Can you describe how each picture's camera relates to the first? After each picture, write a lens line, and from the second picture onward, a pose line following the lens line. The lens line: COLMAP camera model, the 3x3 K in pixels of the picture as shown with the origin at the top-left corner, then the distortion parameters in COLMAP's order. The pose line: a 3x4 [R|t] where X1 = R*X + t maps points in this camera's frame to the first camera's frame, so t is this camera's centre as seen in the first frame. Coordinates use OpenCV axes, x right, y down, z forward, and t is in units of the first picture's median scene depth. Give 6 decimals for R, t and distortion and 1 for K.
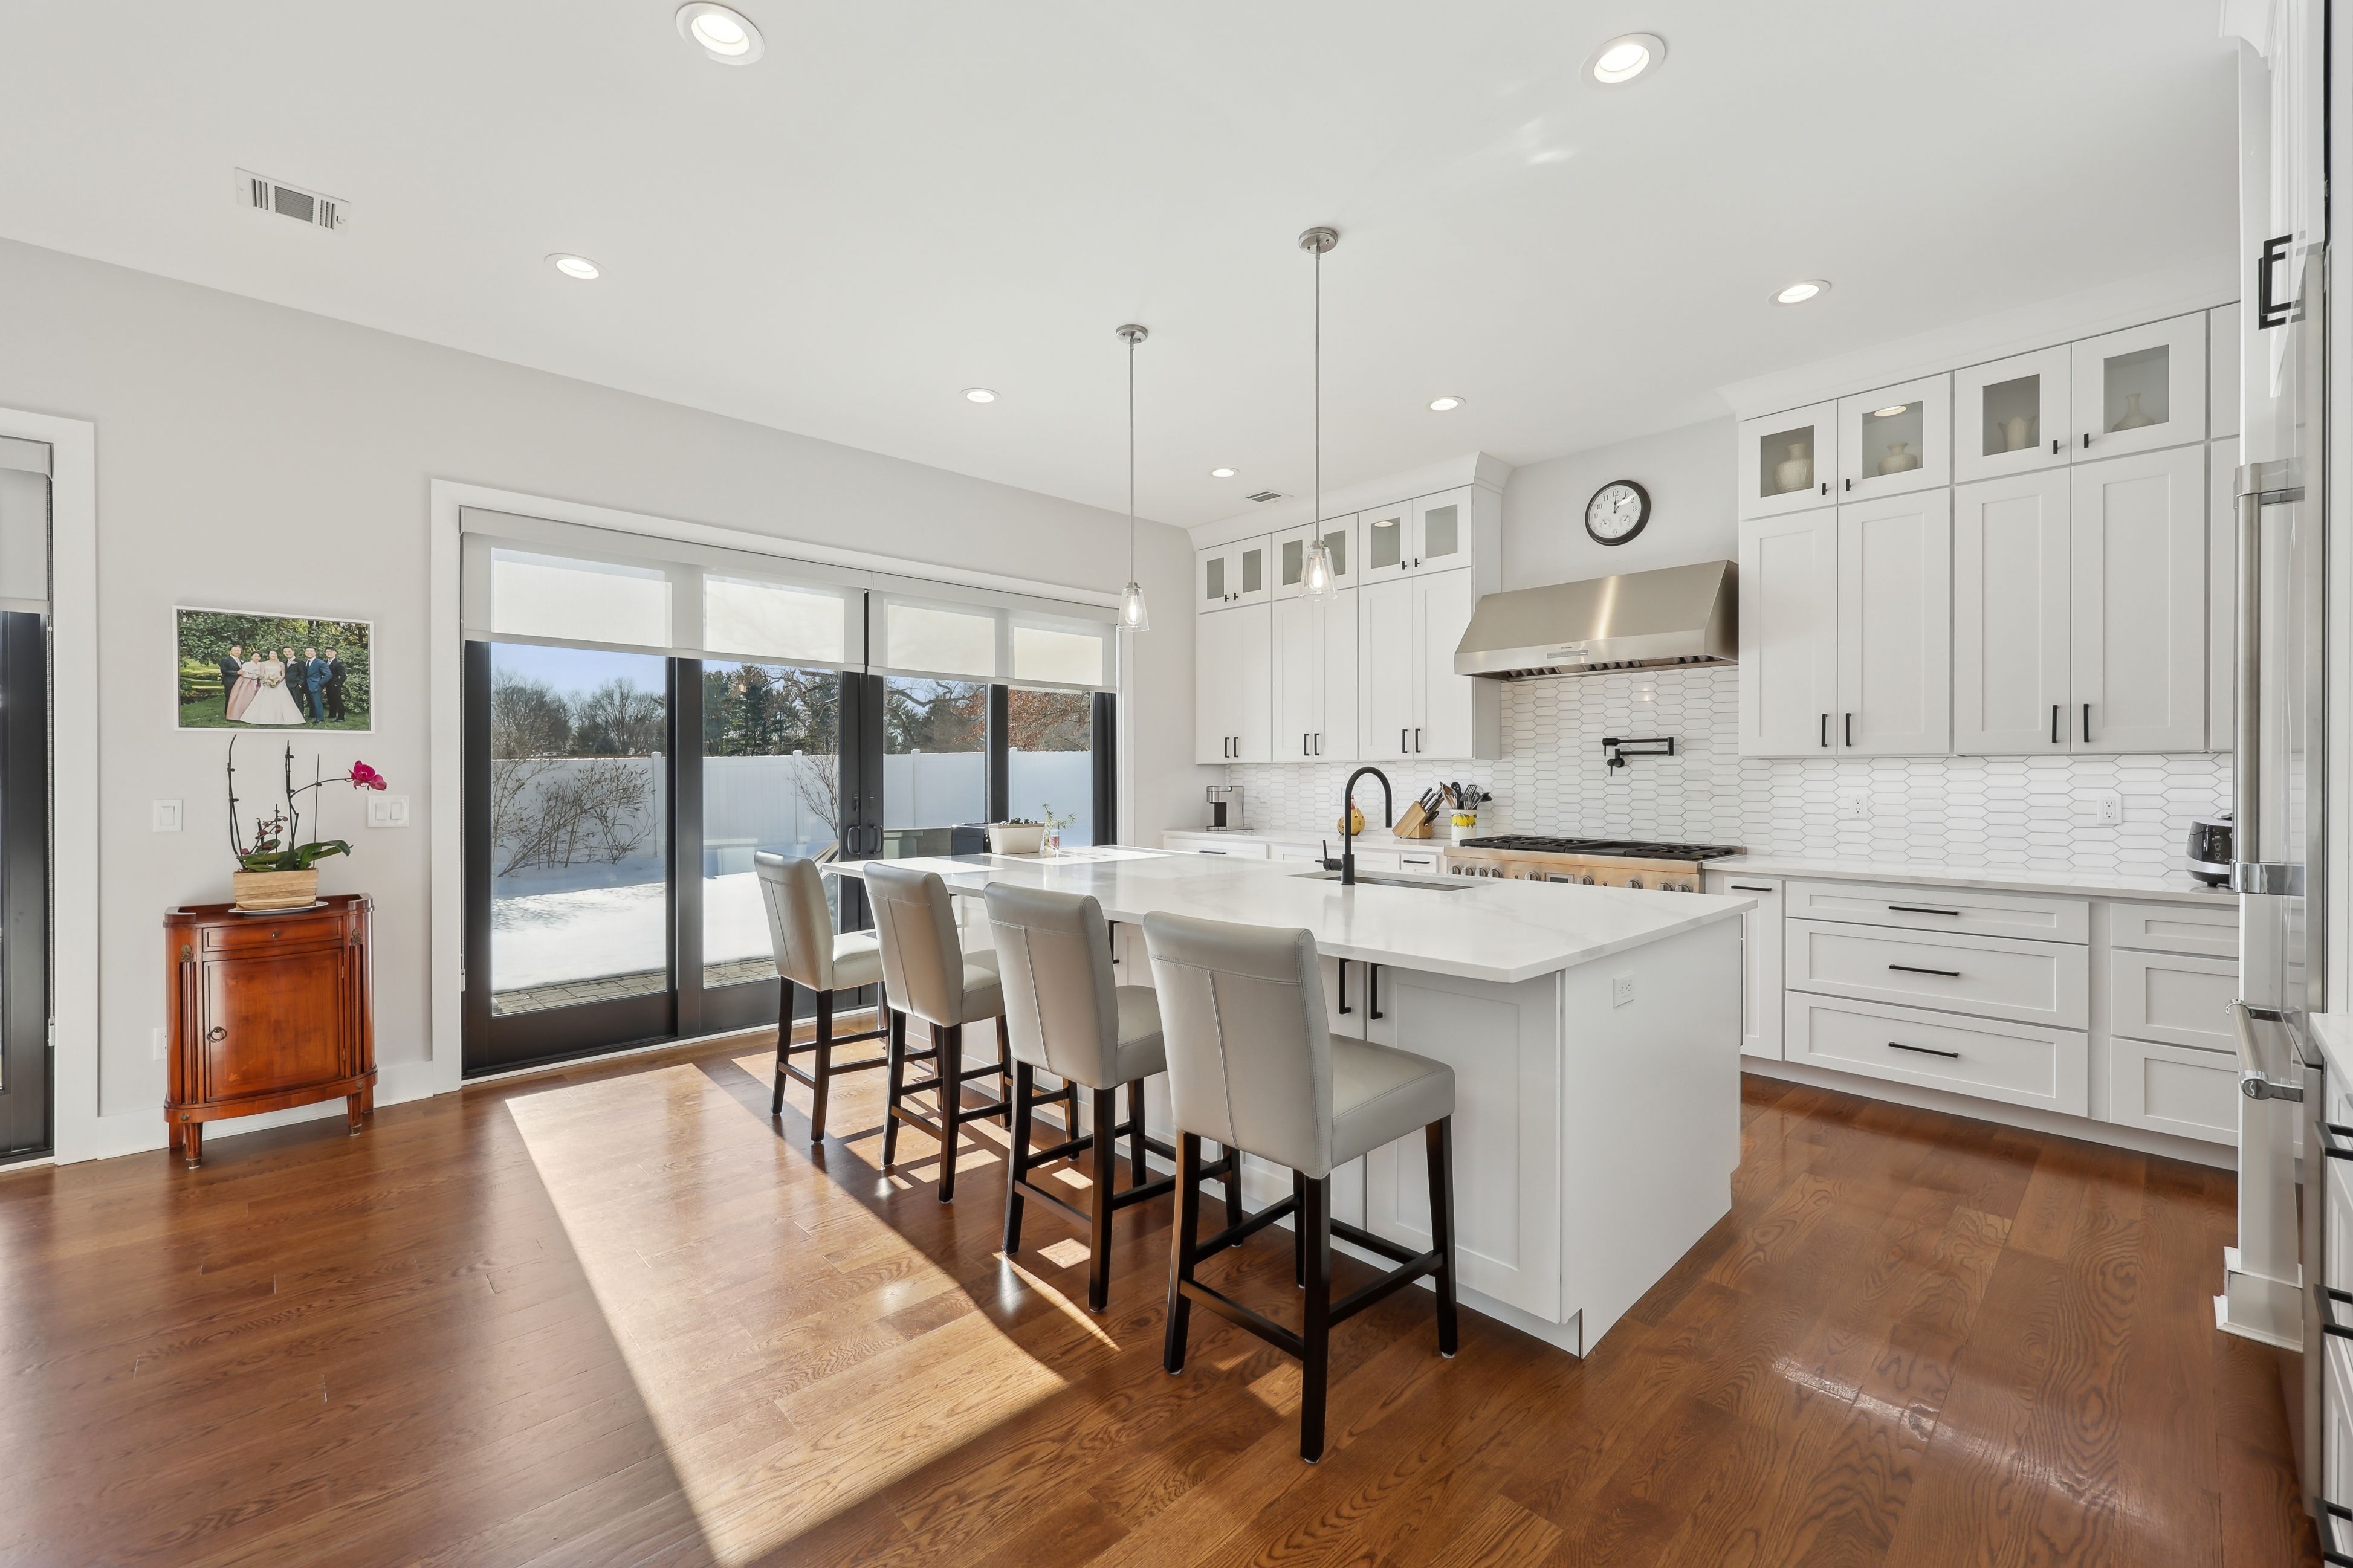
lens RADIAL K [[949.7, 0, 1192.9], [0, 949.7, 776.8], [0, 0, 1]] dist [-0.002144, 0.000093]
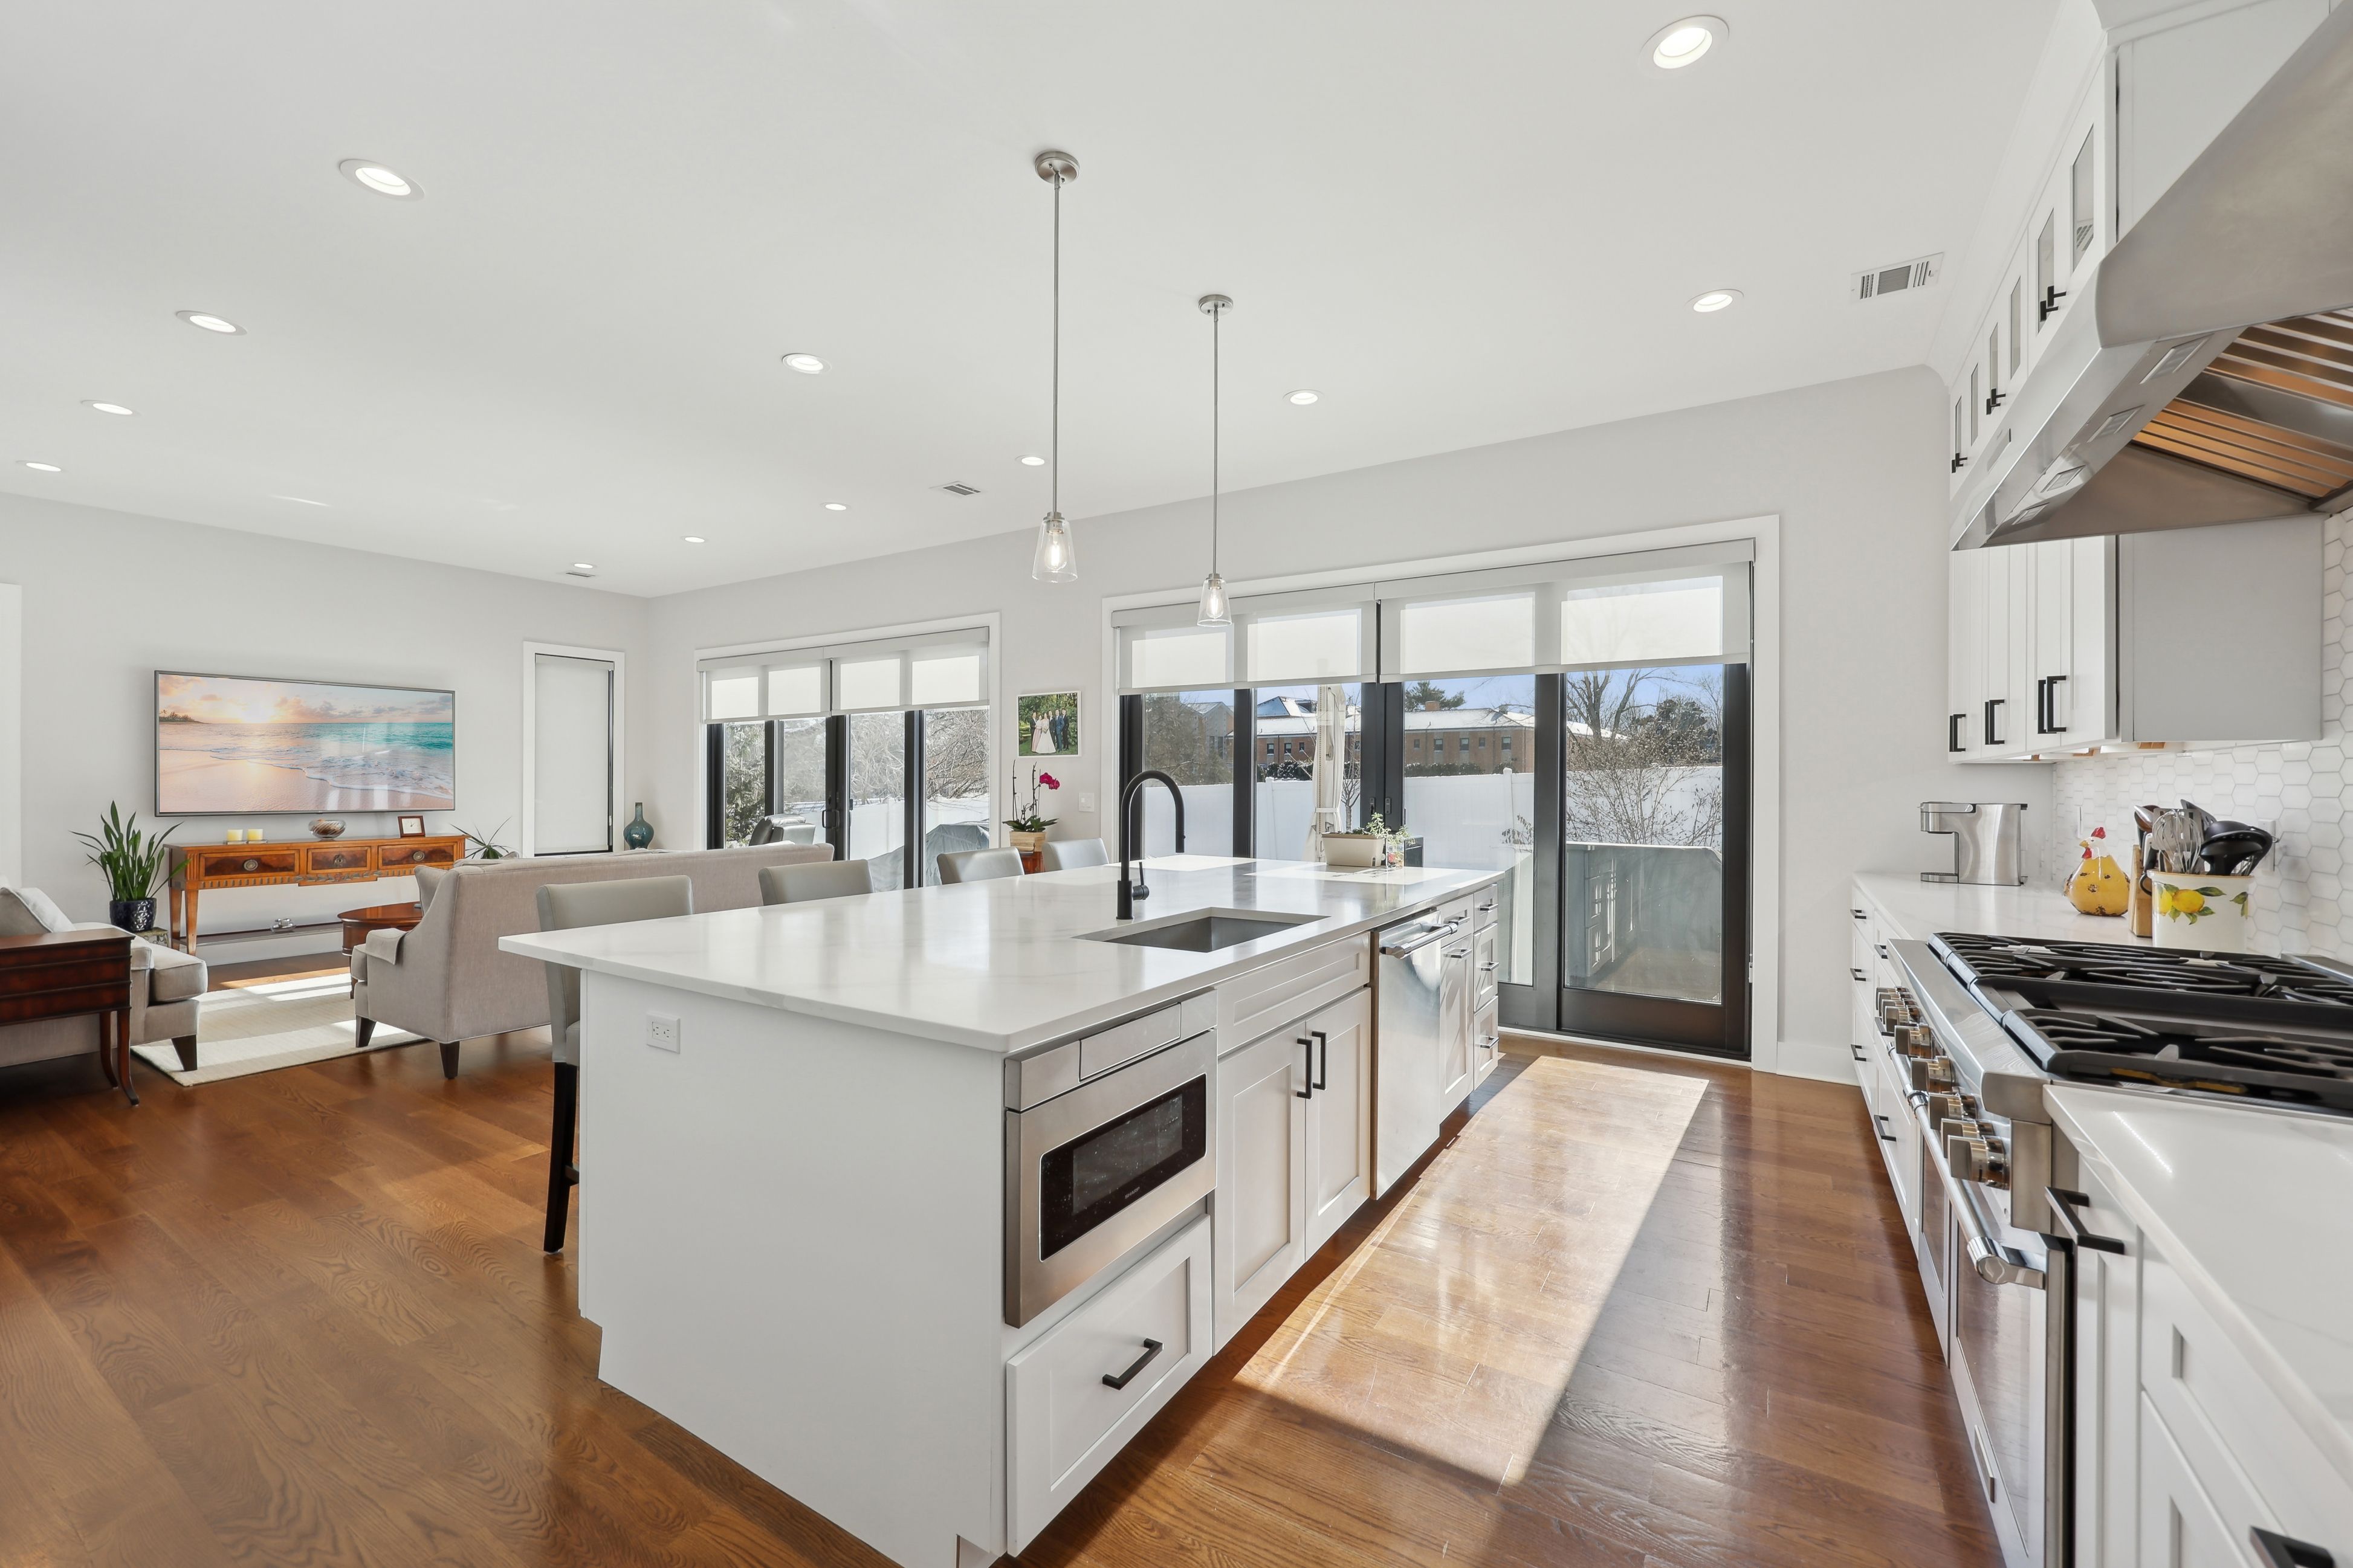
lens RADIAL K [[949.7, 0, 1163.1], [0, 949.7, 779.8], [0, 0, 1]] dist [-0.002144, 0.000093]
pose [[0.230149, -0.000438, -0.973155, 0.861817], [-0.005170, 0.999985, -0.001672, -0.000980], [0.973142, 0.005417, 0.230143, 0.770678]]
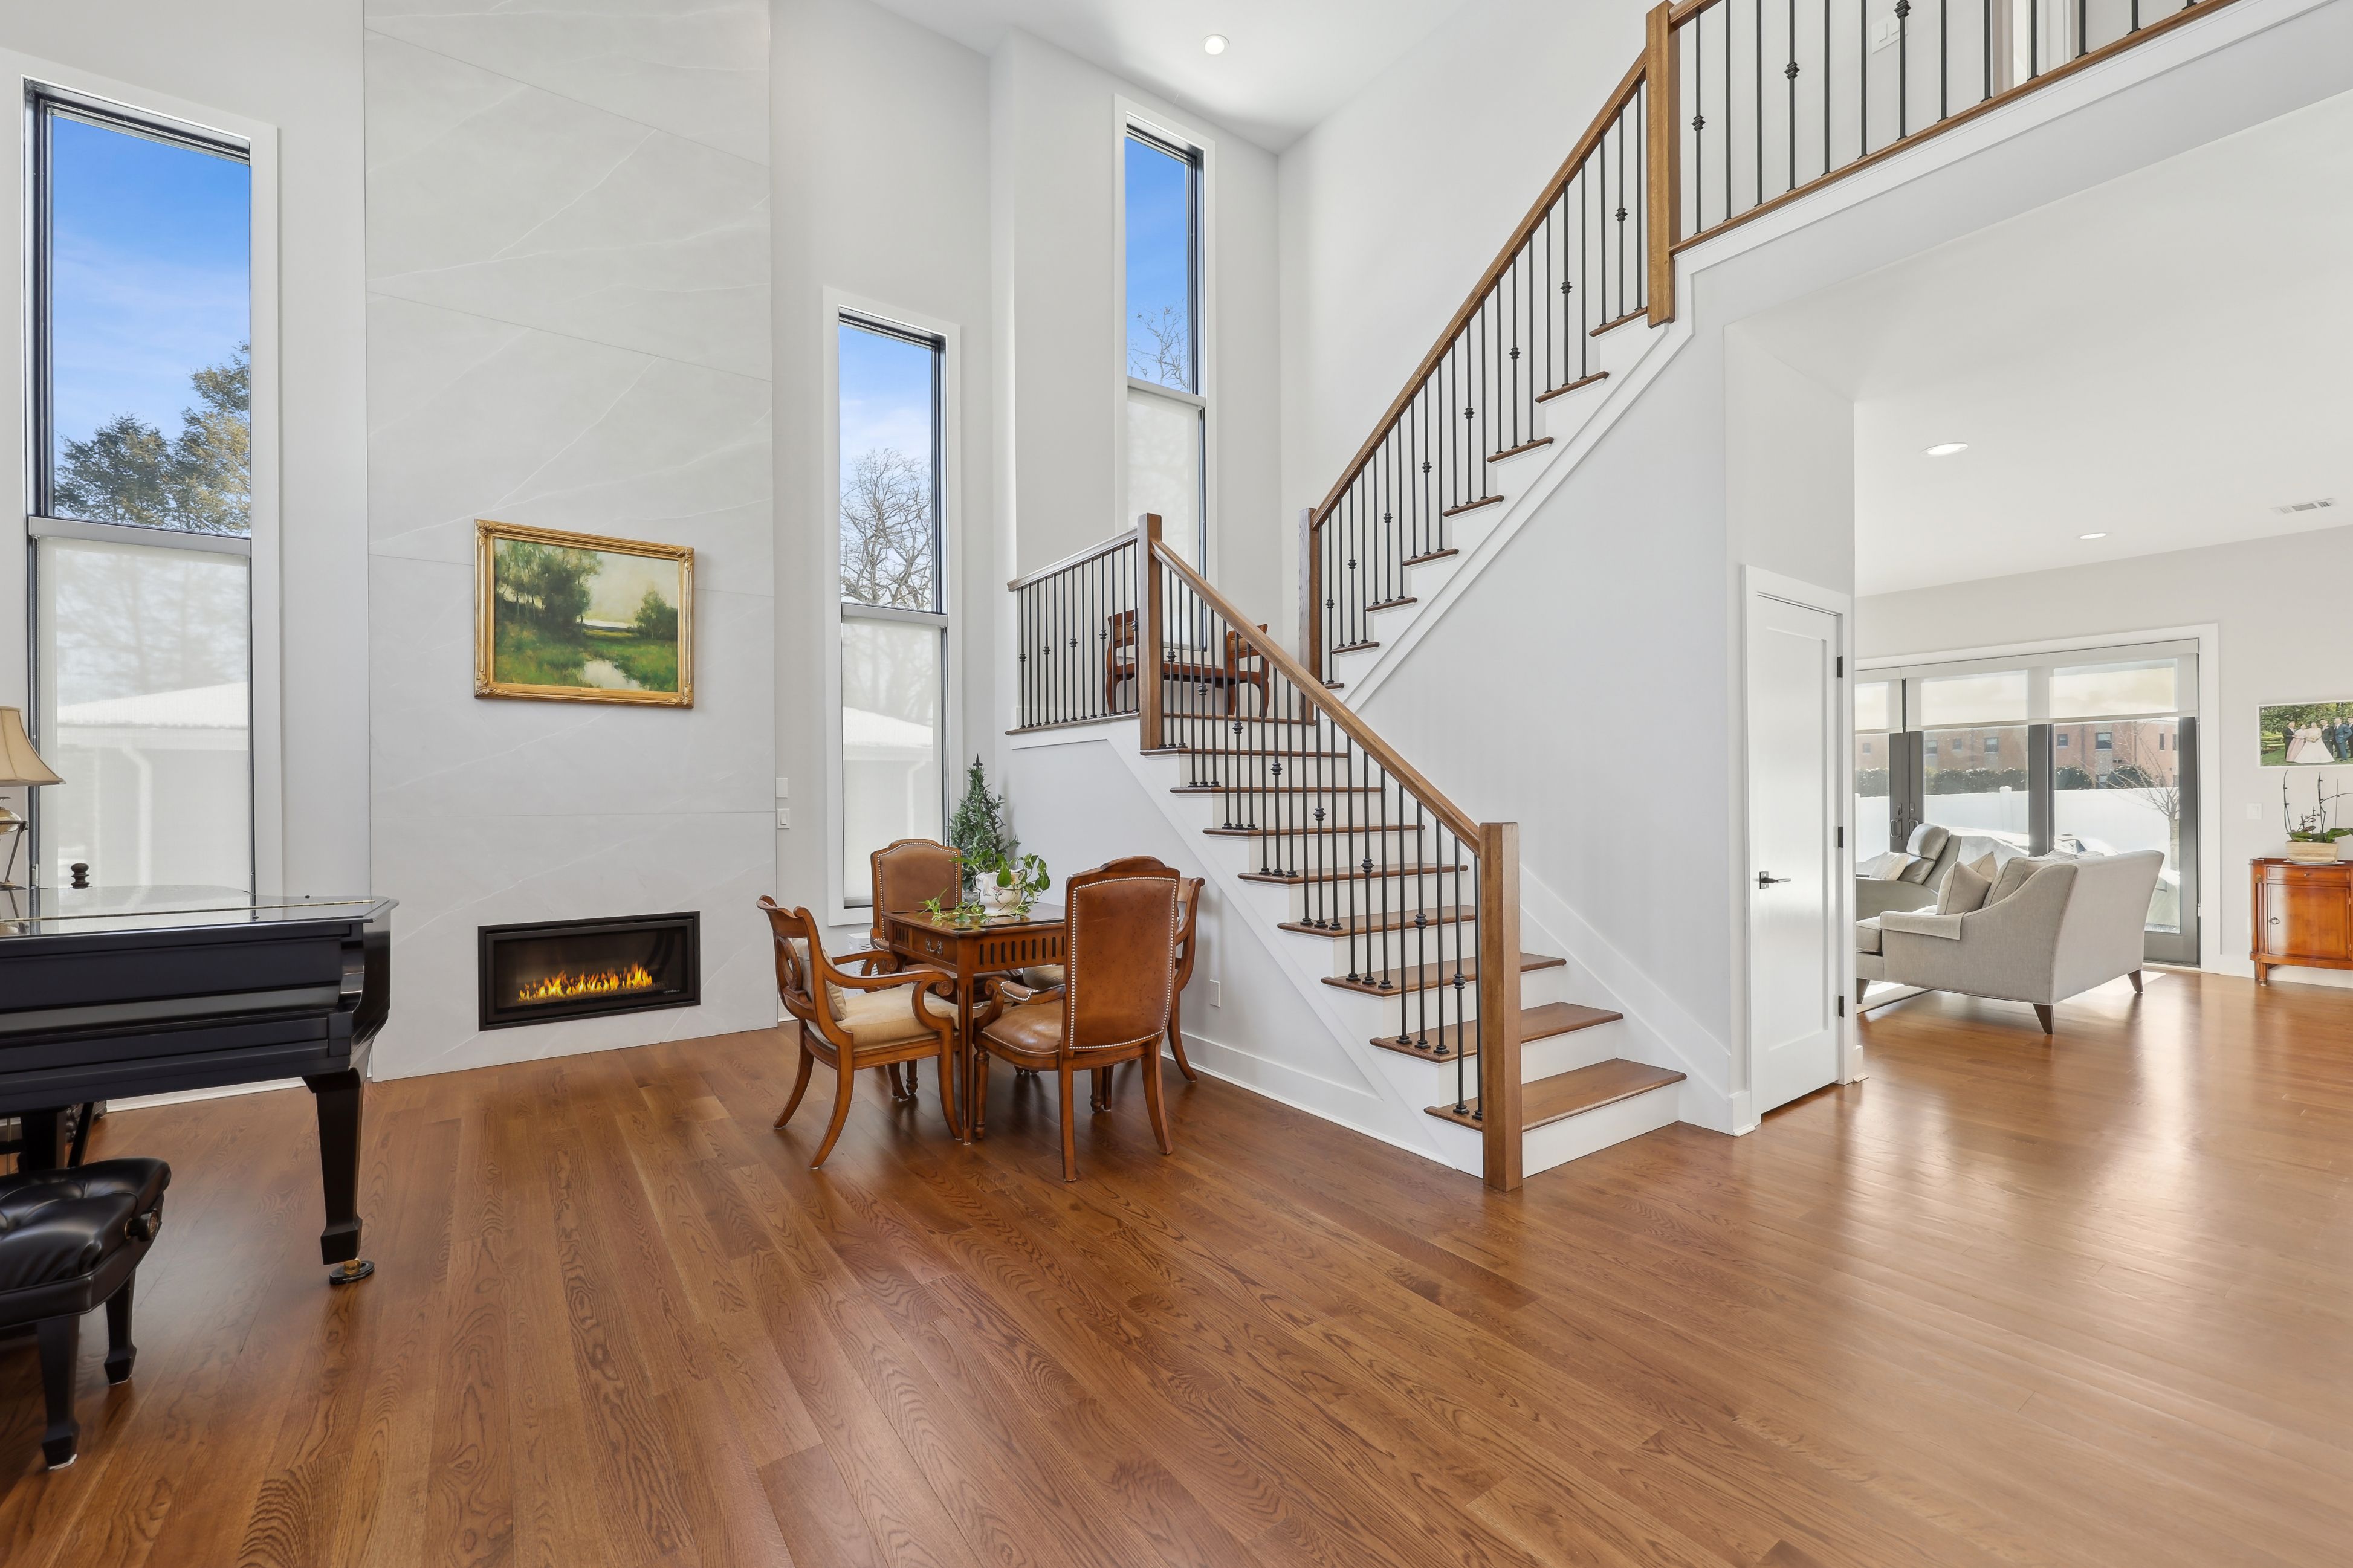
lens RADIAL K [[949.7, 0, 1172.1], [0, 949.7, 791.6], [0, 0, 1]] dist [-0.002144, 0.000093]
pose [[-0.169086, -0.003209, -0.985596, 1.145918], [-0.000910, 0.999995, -0.003100, 0.007116], [0.985601, 0.000372, -0.169089, -0.819902]]
